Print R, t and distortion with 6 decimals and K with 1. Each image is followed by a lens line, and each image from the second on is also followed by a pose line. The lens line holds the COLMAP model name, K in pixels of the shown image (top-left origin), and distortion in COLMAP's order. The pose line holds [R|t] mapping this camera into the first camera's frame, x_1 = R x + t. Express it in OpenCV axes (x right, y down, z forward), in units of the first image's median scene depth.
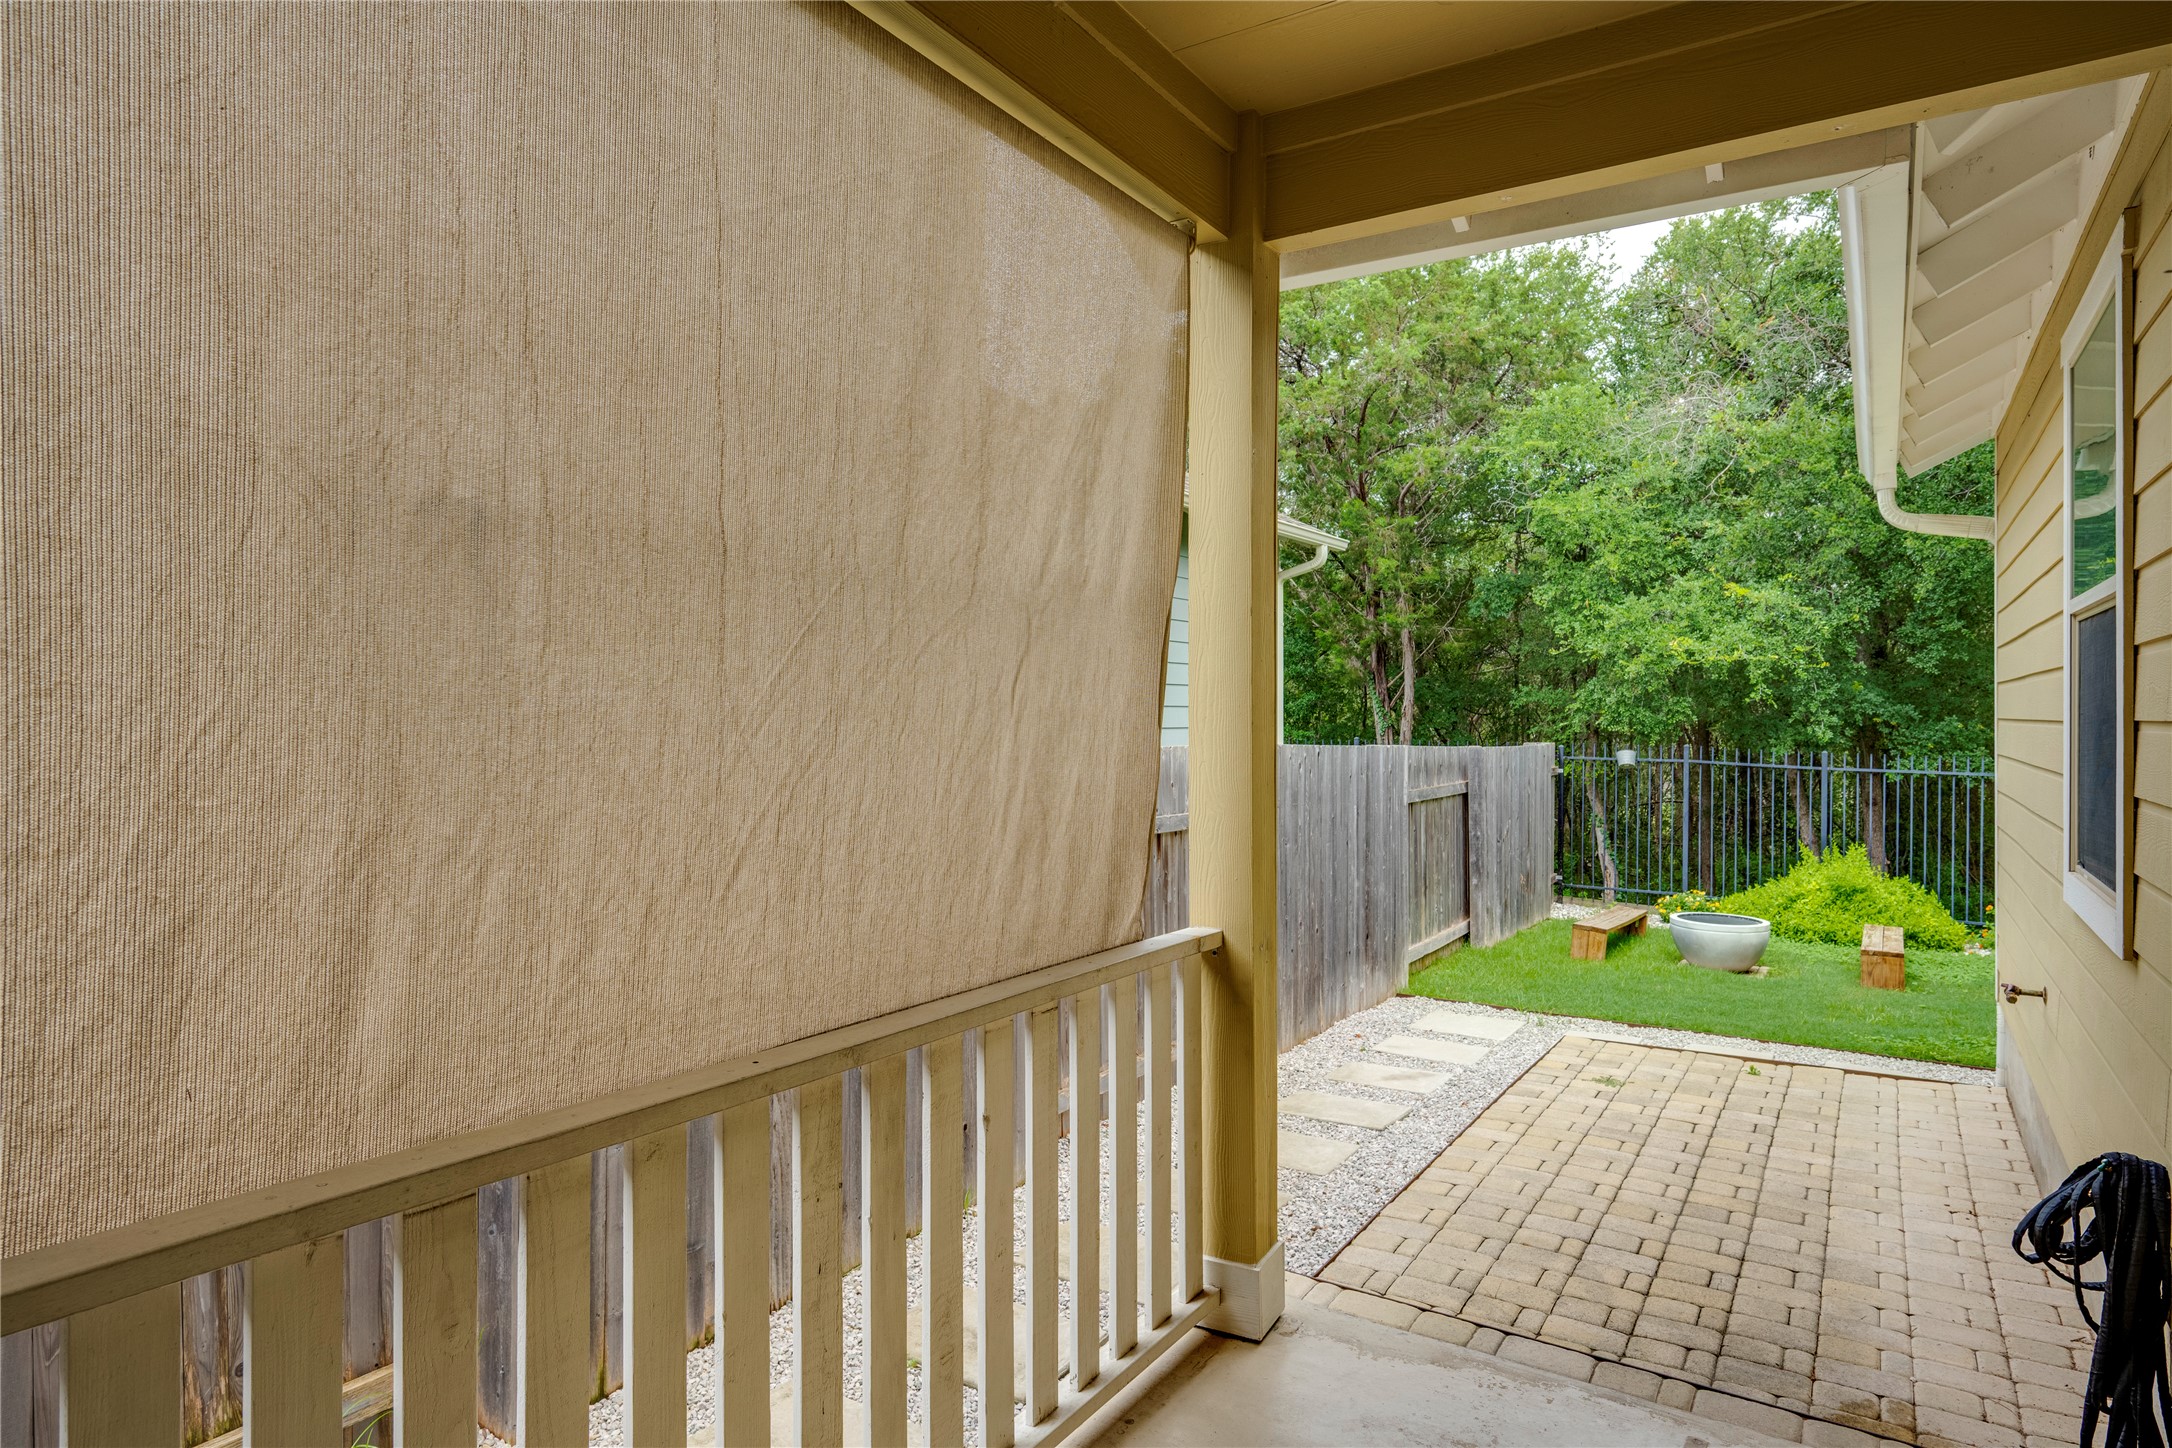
lens RADIAL K [[1245.1, 0, 1057.0], [0, 1245.1, 708.3], [0, 0, 1]] dist [-0.001676, -0.000069]
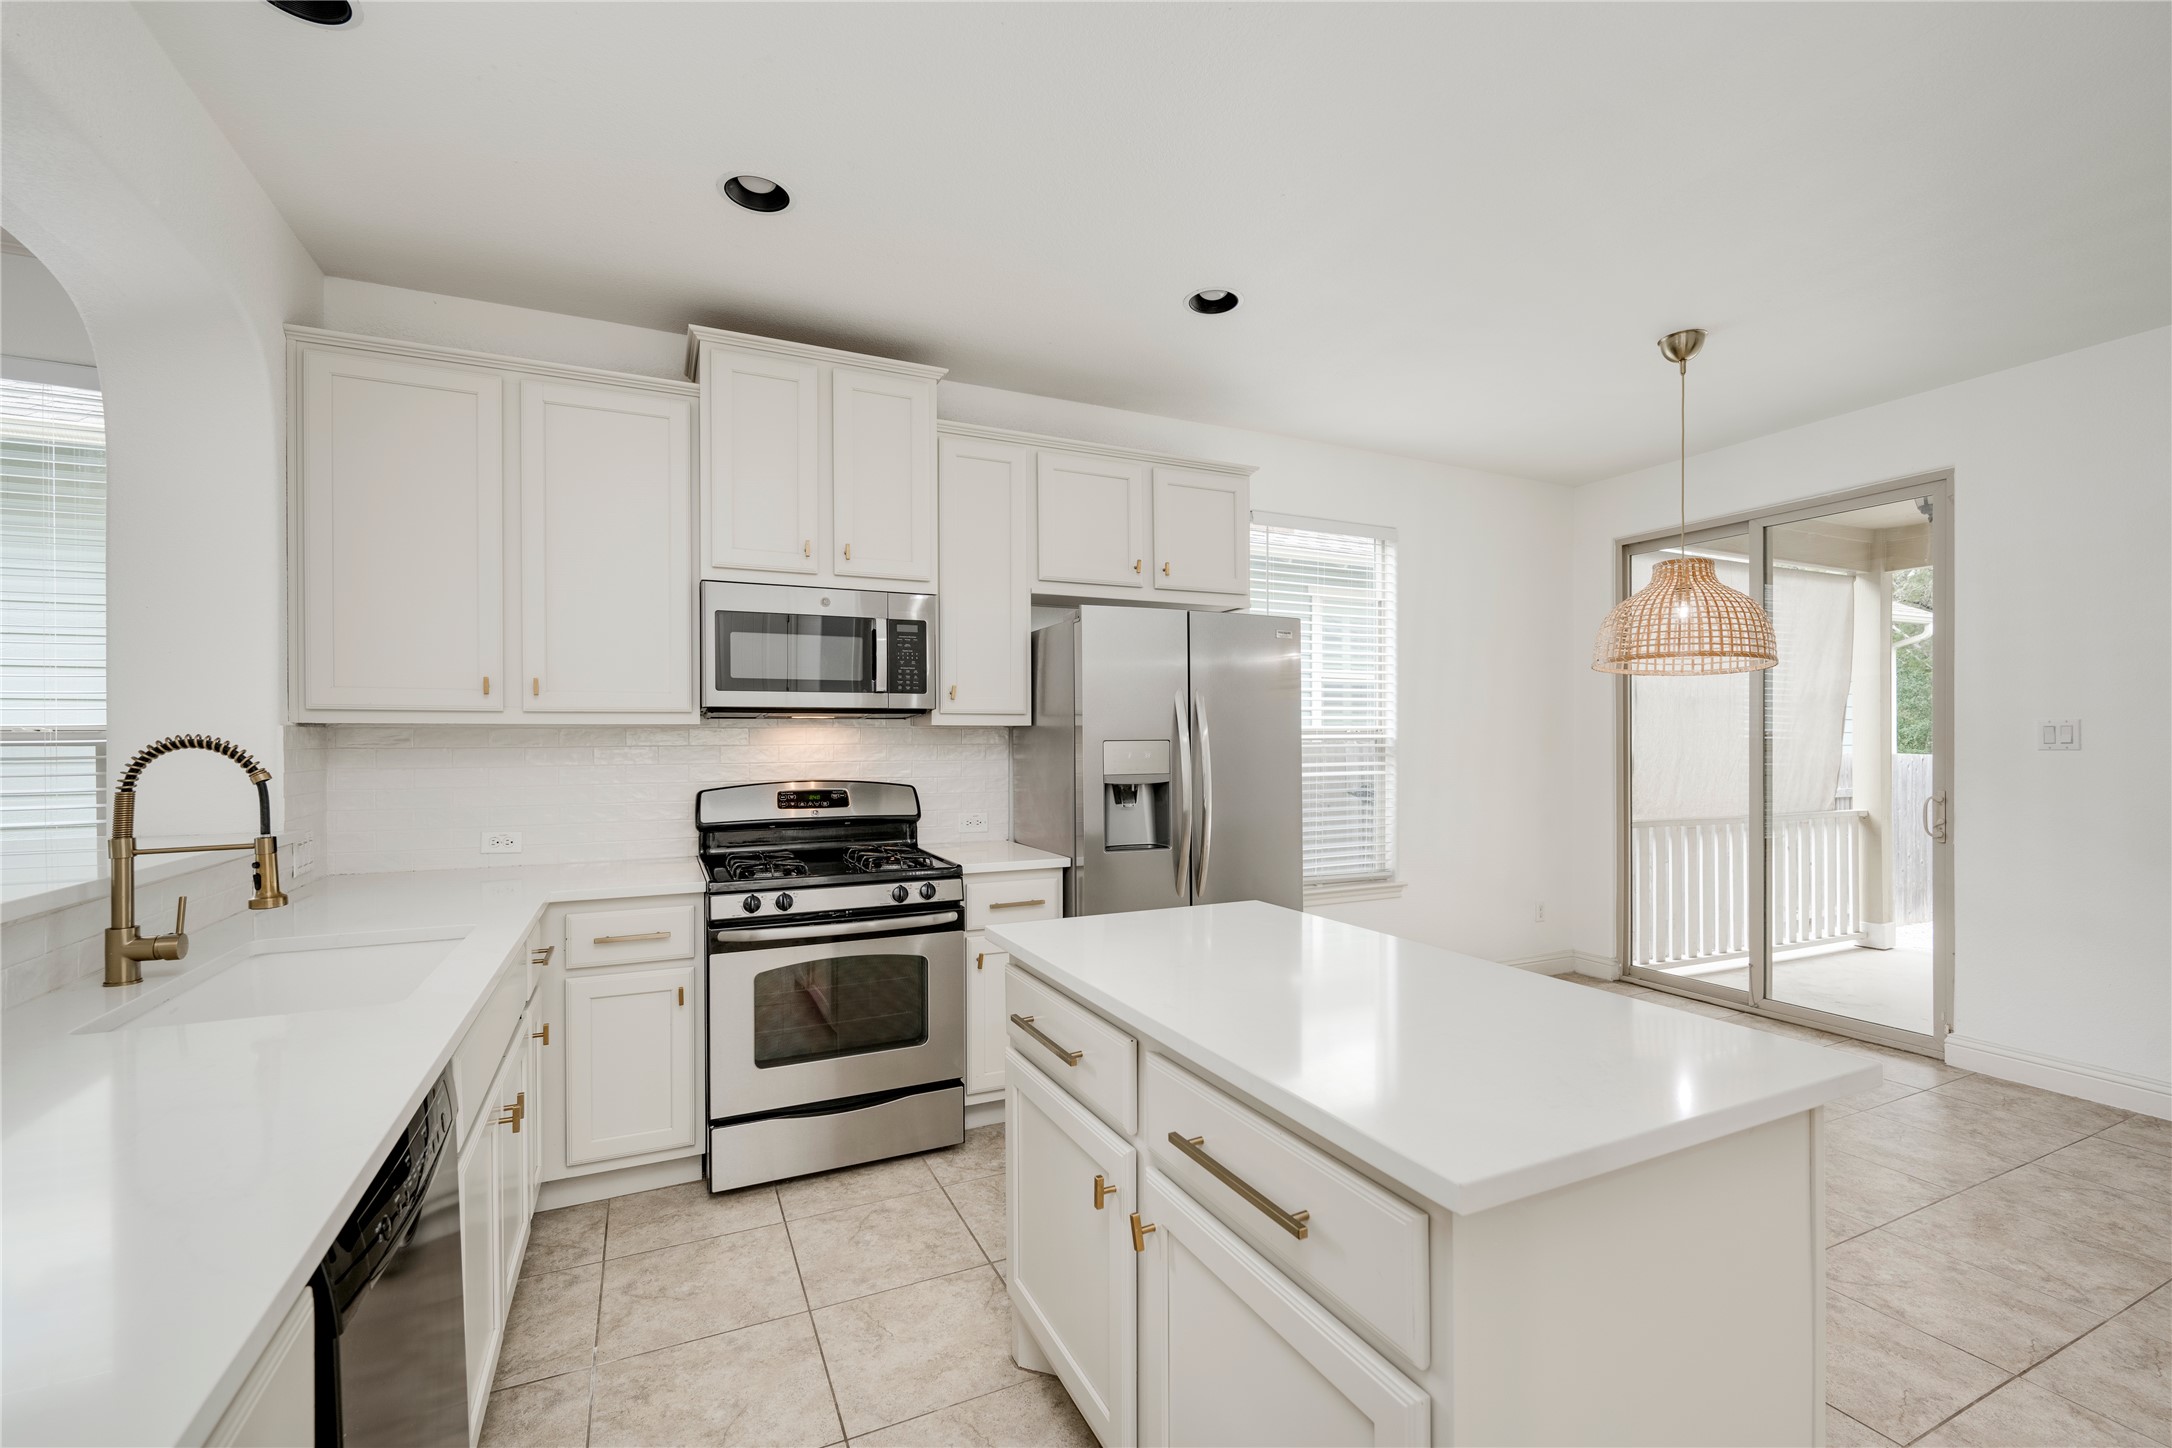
lens RADIAL K [[922.6, 0, 1095.4], [0, 922.6, 743.8], [0, 0, 1]] dist [-0.002592, -0.000595]
pose [[0.859109, -0.003871, -0.511779, -0.089269], [0.008064, 0.999950, 0.005972, -0.001318], [0.511730, -0.009258, 0.859097, -0.500322]]
